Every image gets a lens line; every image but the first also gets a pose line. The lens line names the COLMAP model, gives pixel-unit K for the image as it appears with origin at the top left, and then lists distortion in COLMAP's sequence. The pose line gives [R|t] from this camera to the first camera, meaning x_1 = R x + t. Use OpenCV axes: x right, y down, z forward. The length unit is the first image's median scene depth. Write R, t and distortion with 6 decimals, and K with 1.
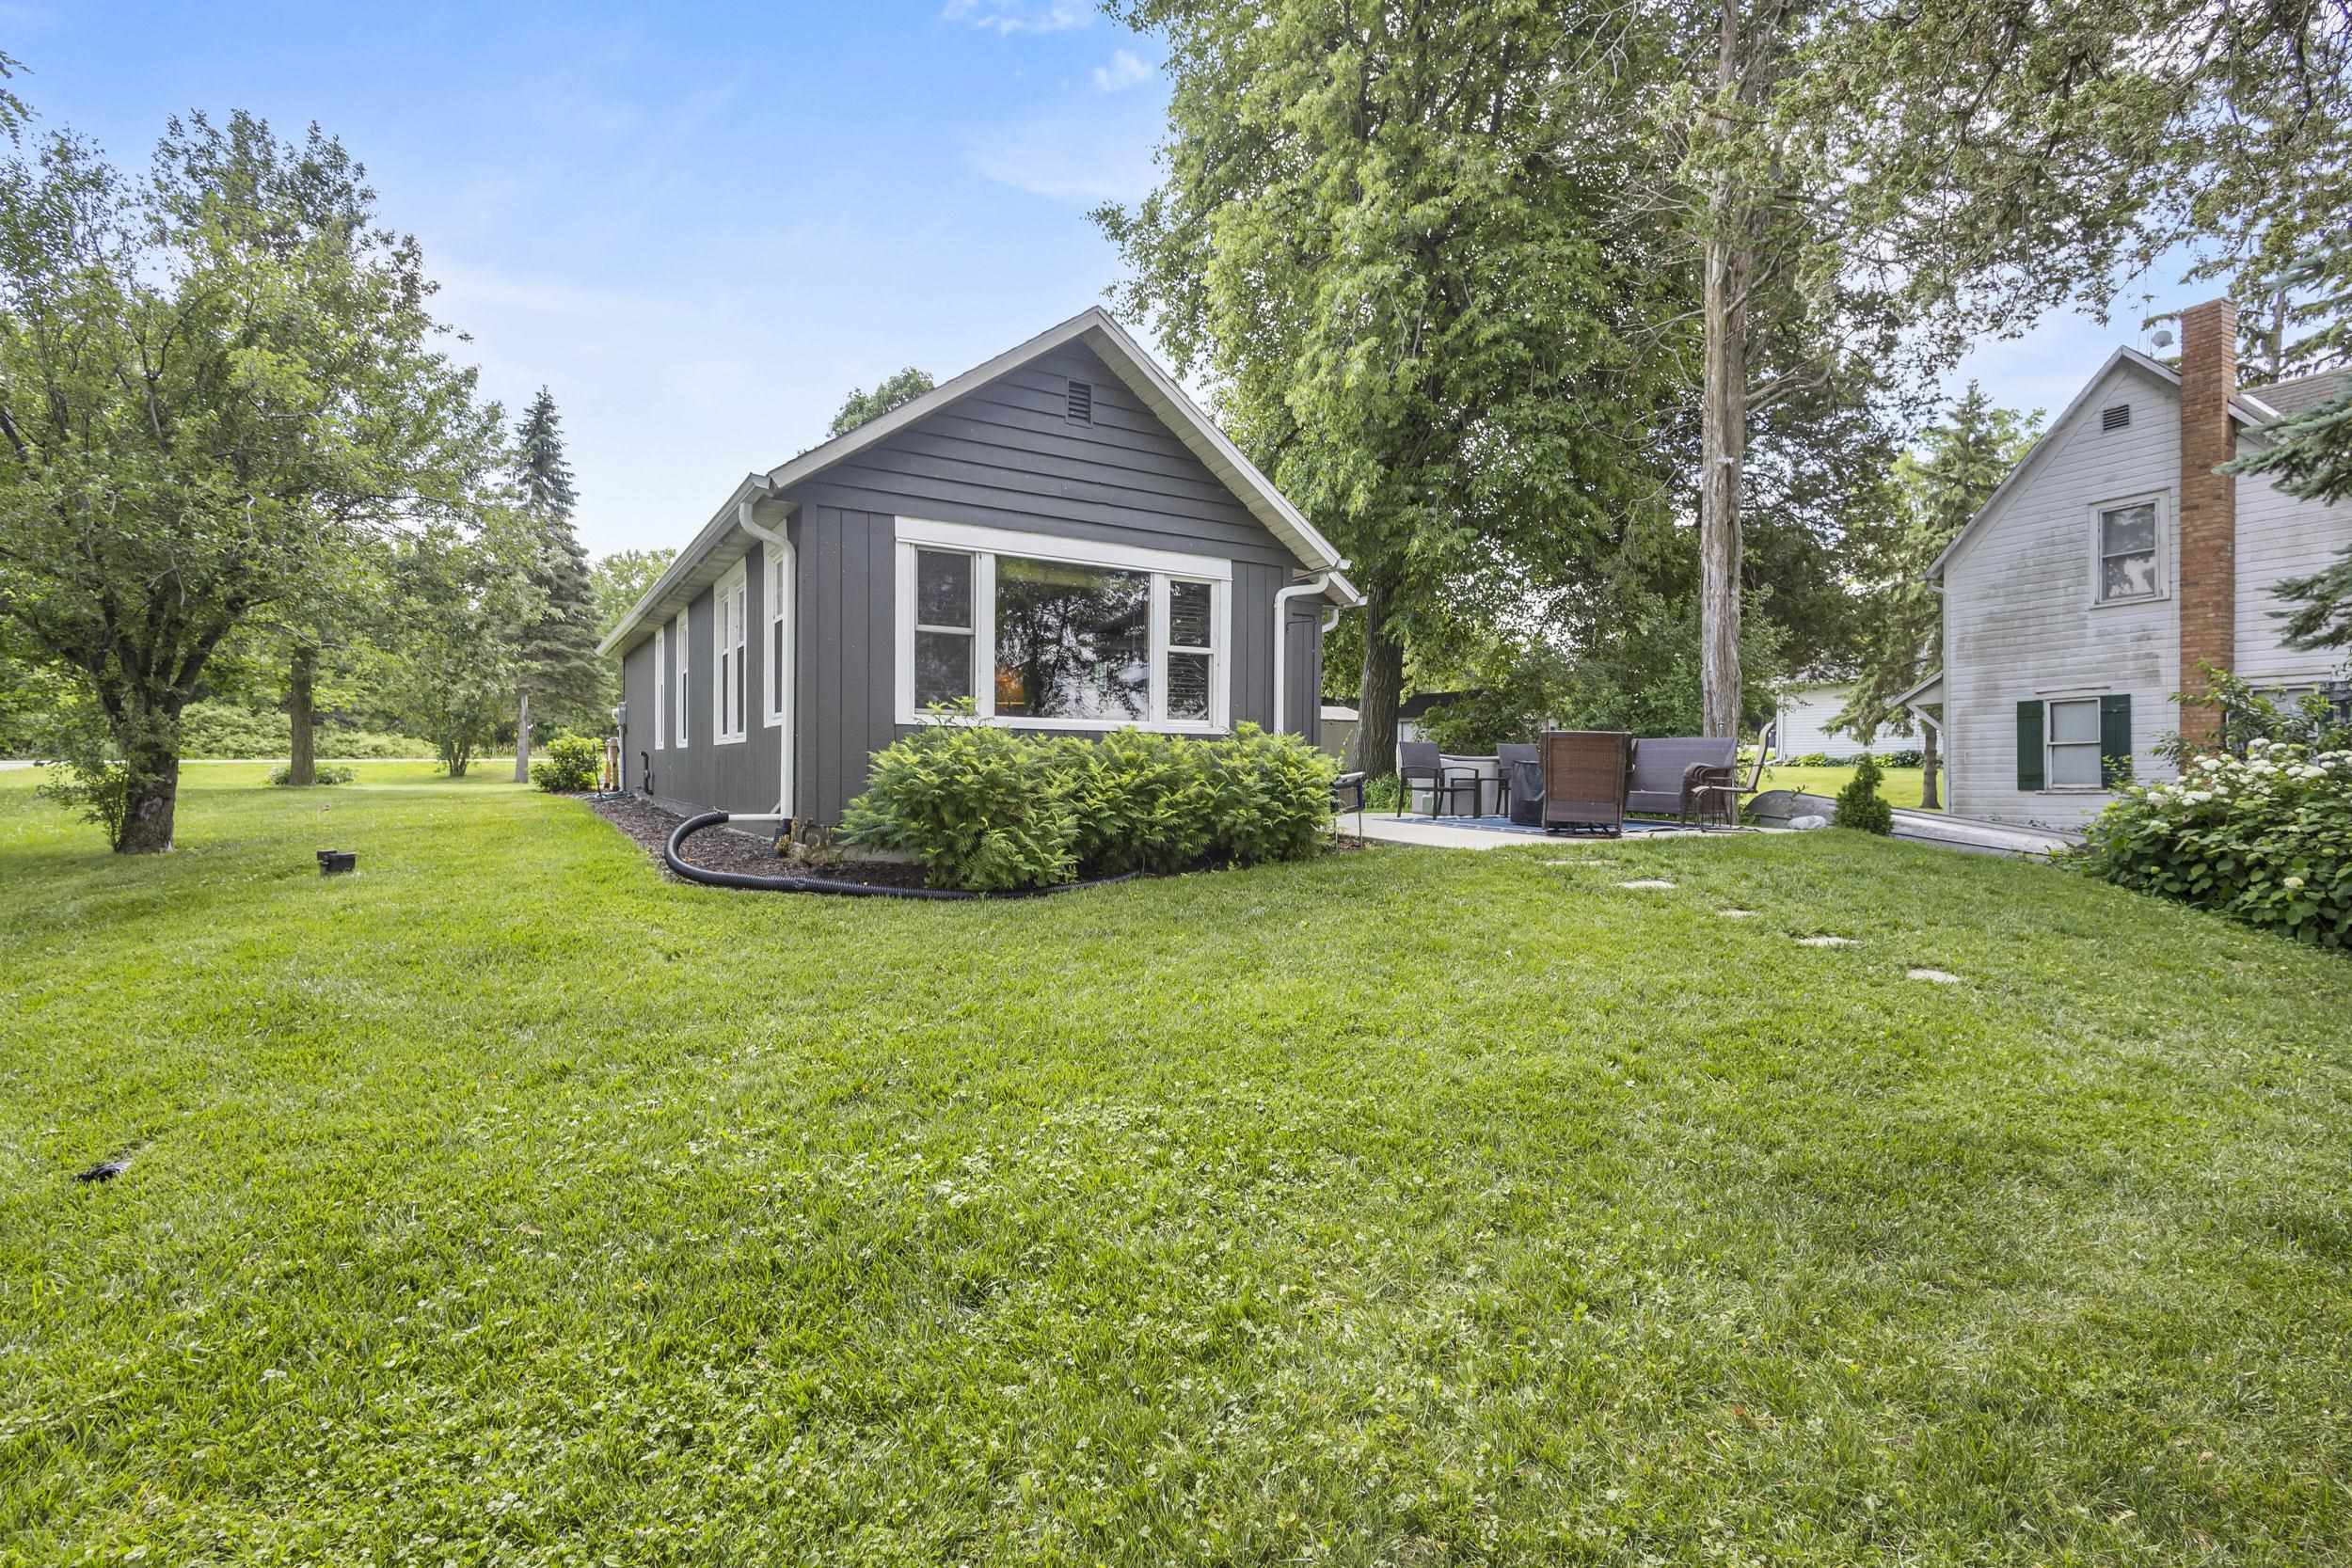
lens RADIAL K [[1149.5, 0, 1176.0], [0, 1149.5, 784.0], [0, 0, 1]] dist [0.033337, 0.000387]
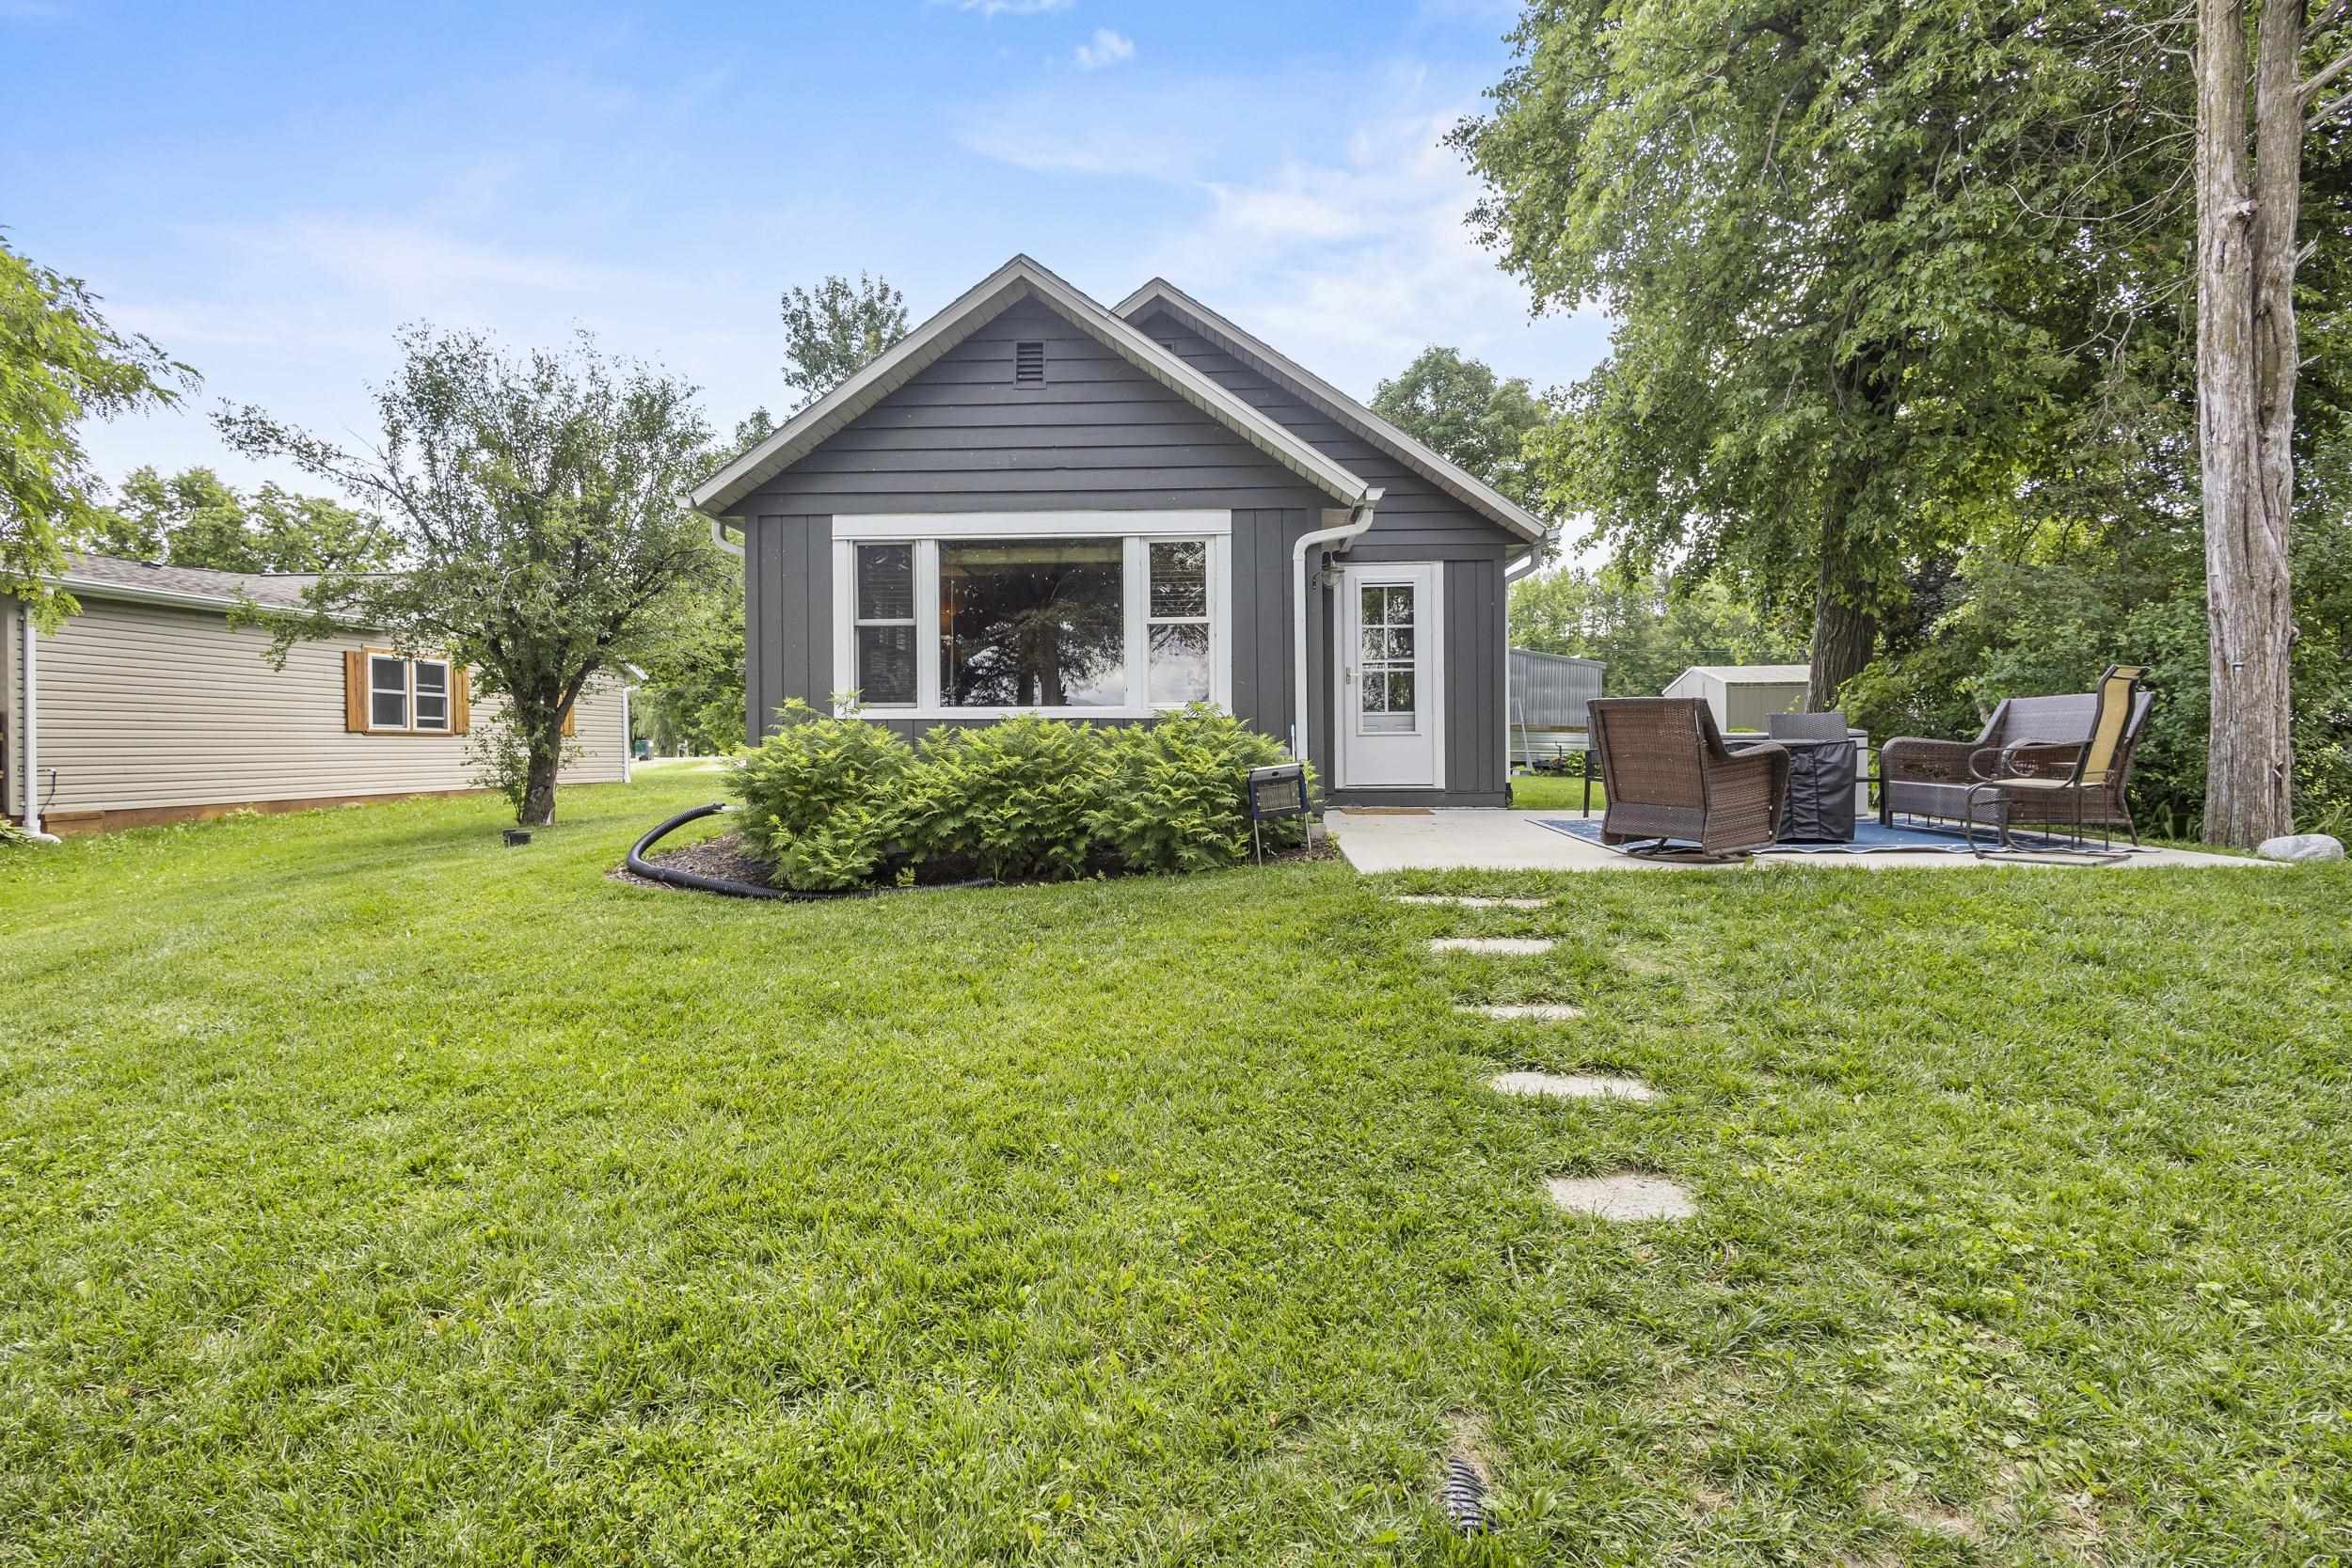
lens RADIAL K [[1112.7, 0, 1174.6], [0, 1112.7, 753.4], [0, 0, 1]] dist [0.025451, 0.000141]
pose [[0.820249, -0.011477, -0.571891, 0.512299], [0.007321, 0.999927, -0.009568, -0.009497], [0.571960, 0.003661, 0.820274, 0.331045]]
